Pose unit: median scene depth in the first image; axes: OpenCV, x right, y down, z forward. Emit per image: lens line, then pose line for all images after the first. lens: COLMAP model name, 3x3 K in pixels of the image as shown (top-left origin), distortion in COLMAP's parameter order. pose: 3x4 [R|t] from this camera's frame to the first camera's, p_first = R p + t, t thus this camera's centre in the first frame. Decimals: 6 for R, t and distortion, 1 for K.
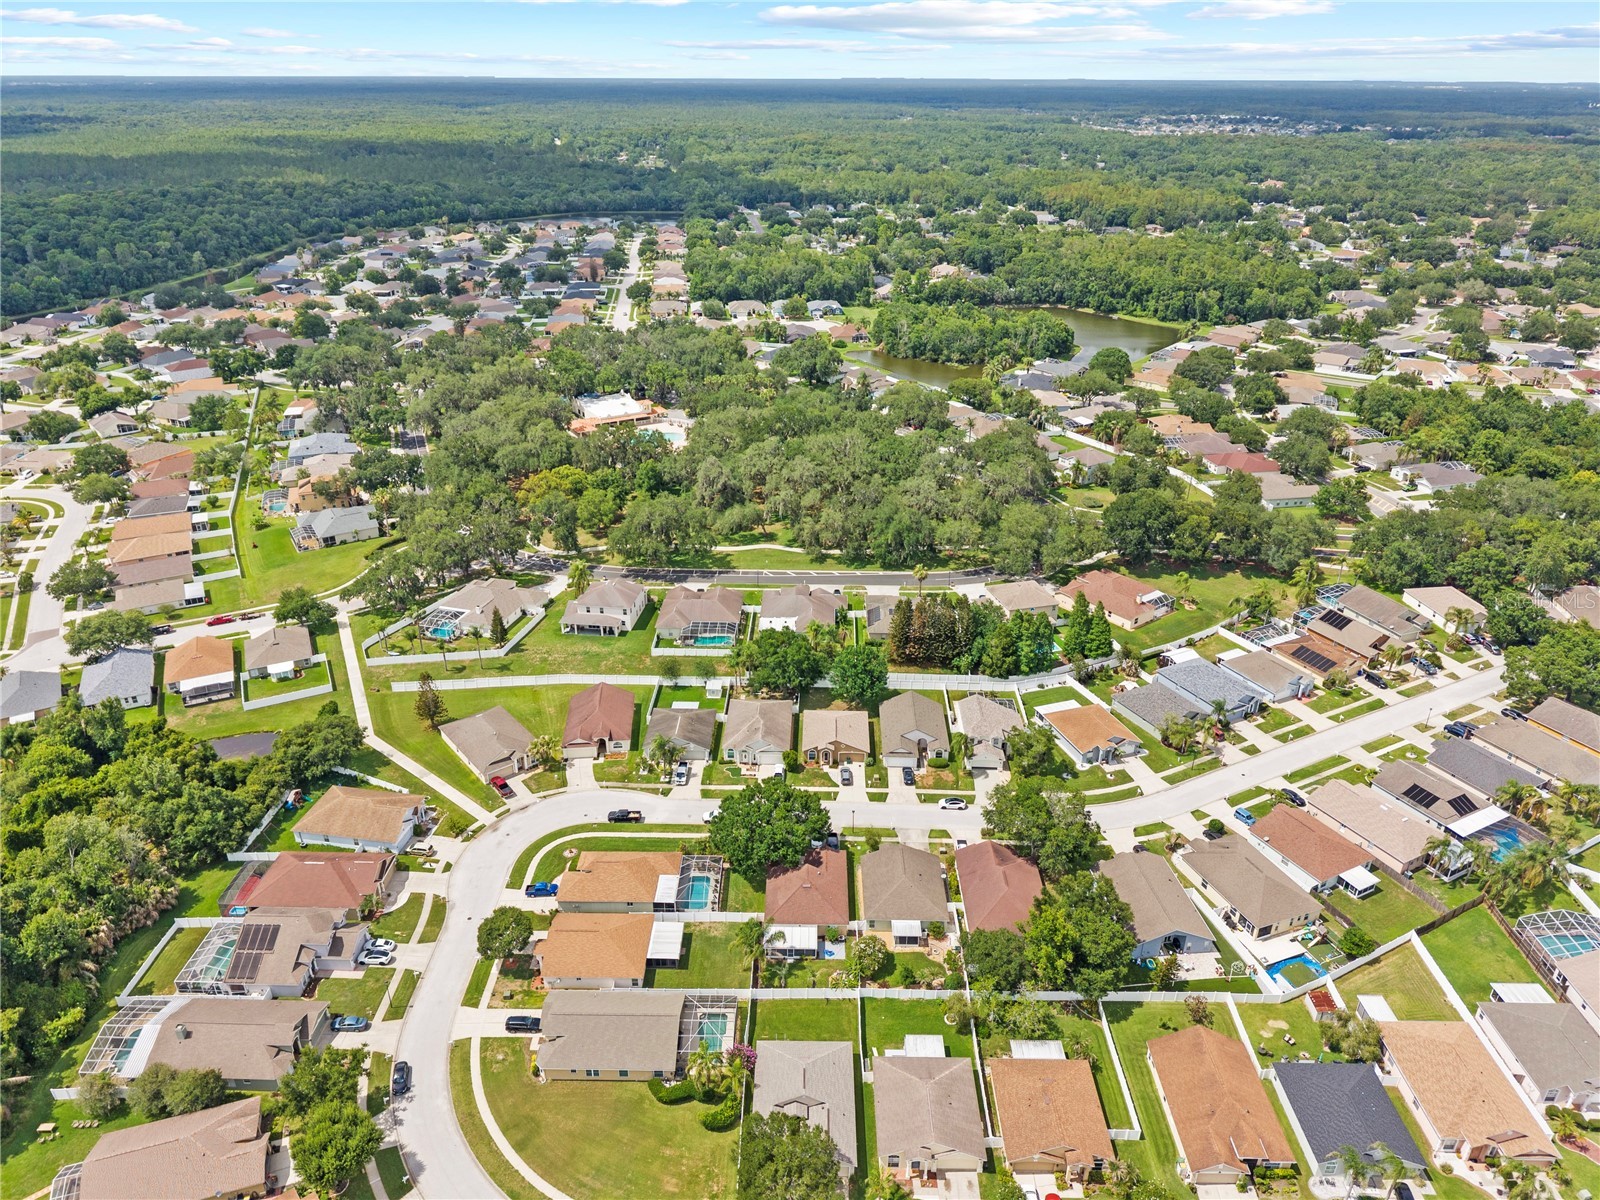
lens RADIAL K [[1102.4, 0, 802.3], [0, 1102.4, 574.1], [0, 0, 1]] dist [0.040682, -0.001255]
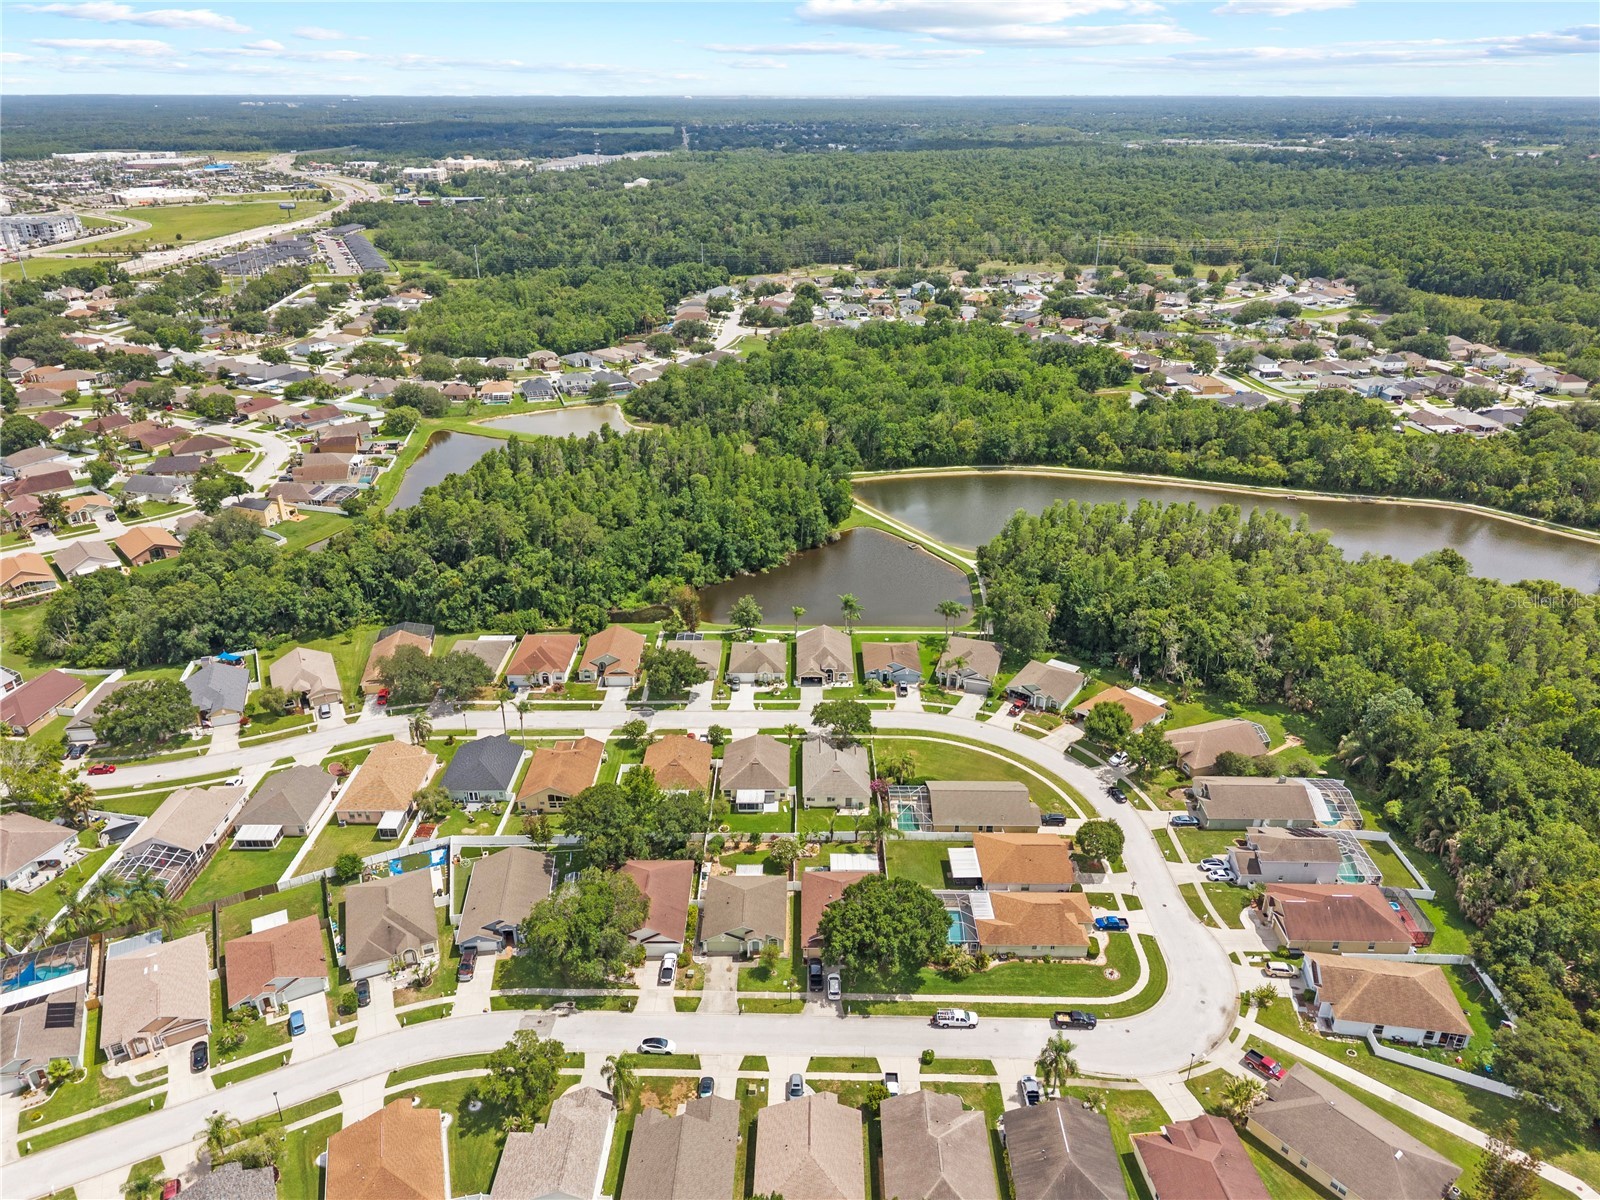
lens RADIAL K [[1082.4, 0, 800.1], [0, 1082.4, 605.5], [0, 0, 1]] dist [0.017578, -0.008454]
pose [[-0.999966, -0.002968, -0.007701, 0.044983], [-0.007846, 0.631163, 0.775610, -0.586586], [0.002559, 0.775644, -0.631165, 1.279750]]
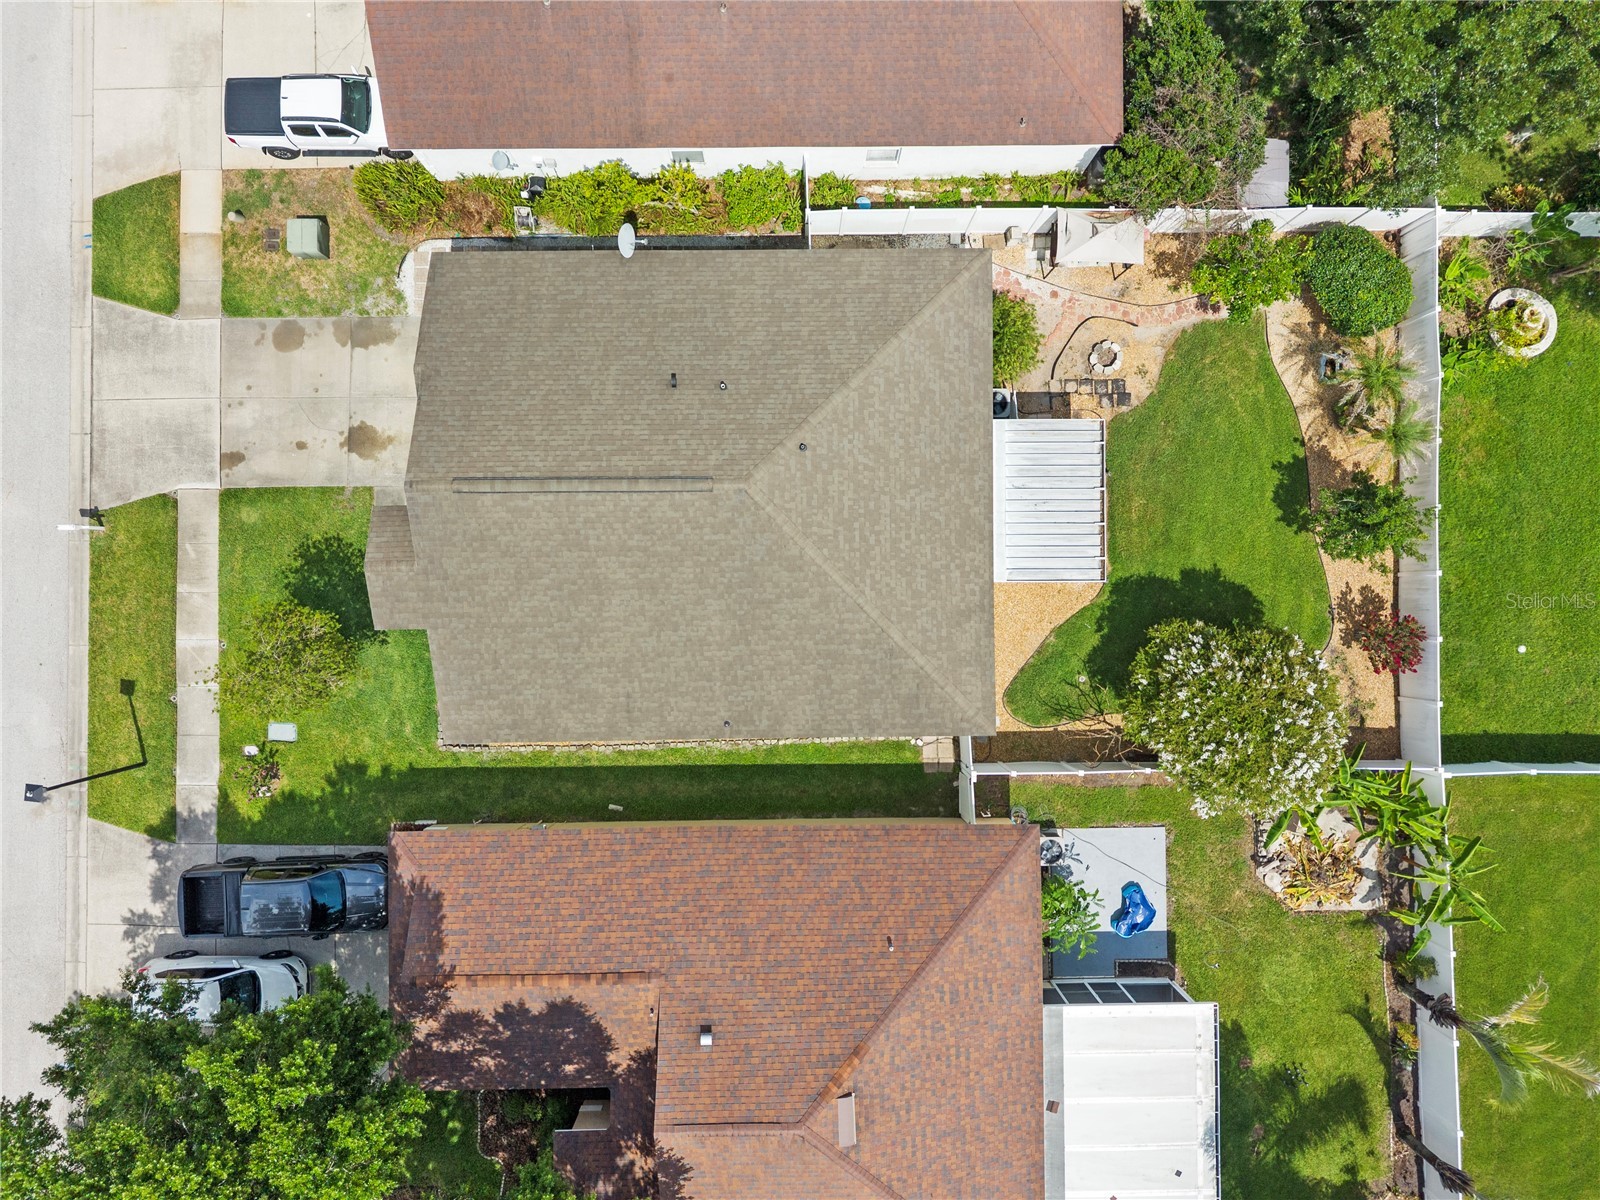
lens RADIAL K [[1082.4, 0, 800.1], [0, 1082.4, 605.5], [0, 0, 1]] dist [0.017578, -0.008454]
pose [[-0.011167, -0.999906, -0.007955, 0.068631], [0.406638, -0.011809, 0.913513, 0.125777], [-0.913521, 0.006967, 0.406732, 0.840558]]
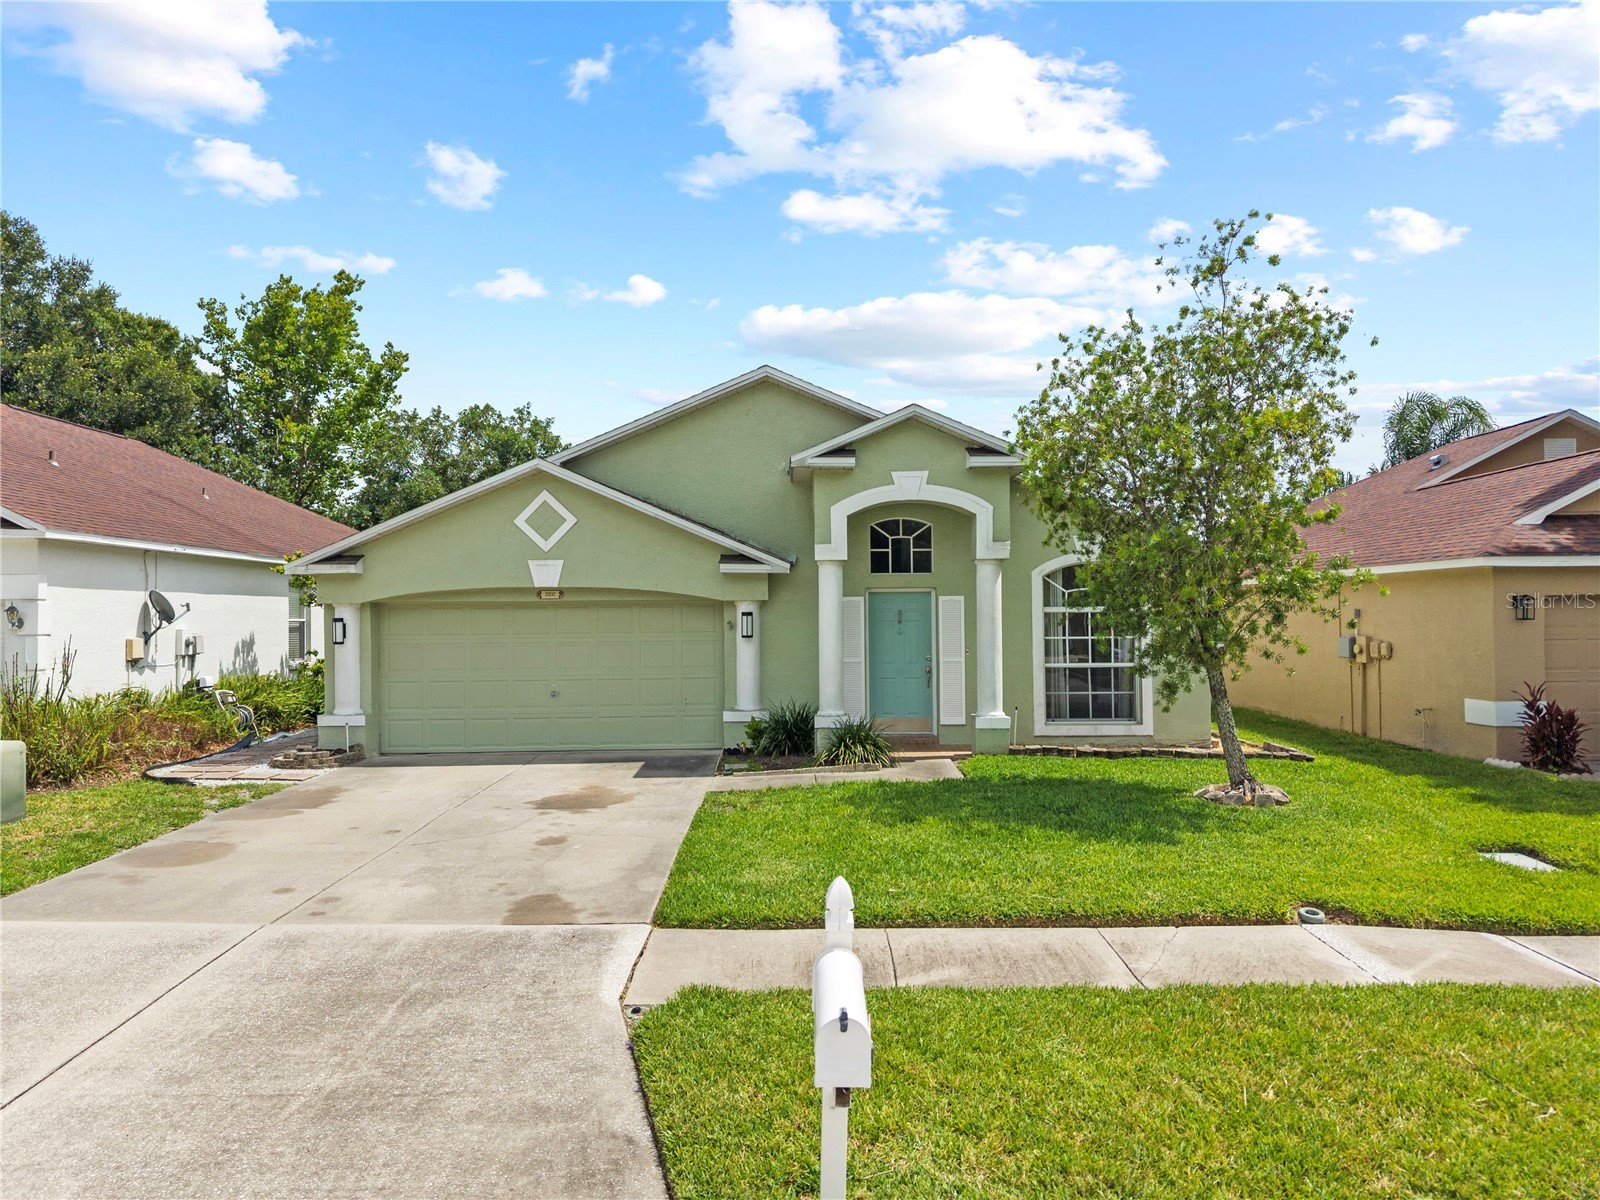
lens RADIAL K [[1082.4, 0, 800.1], [0, 1082.4, 605.5], [0, 0, 1]] dist [0.017578, -0.008454]
pose [[-0.999975, 0.004854, -0.005132, 0.080715], [0.002432, 0.918673, 0.395012, 0.214211], [0.006632, 0.394990, -0.918662, 1.017199]]
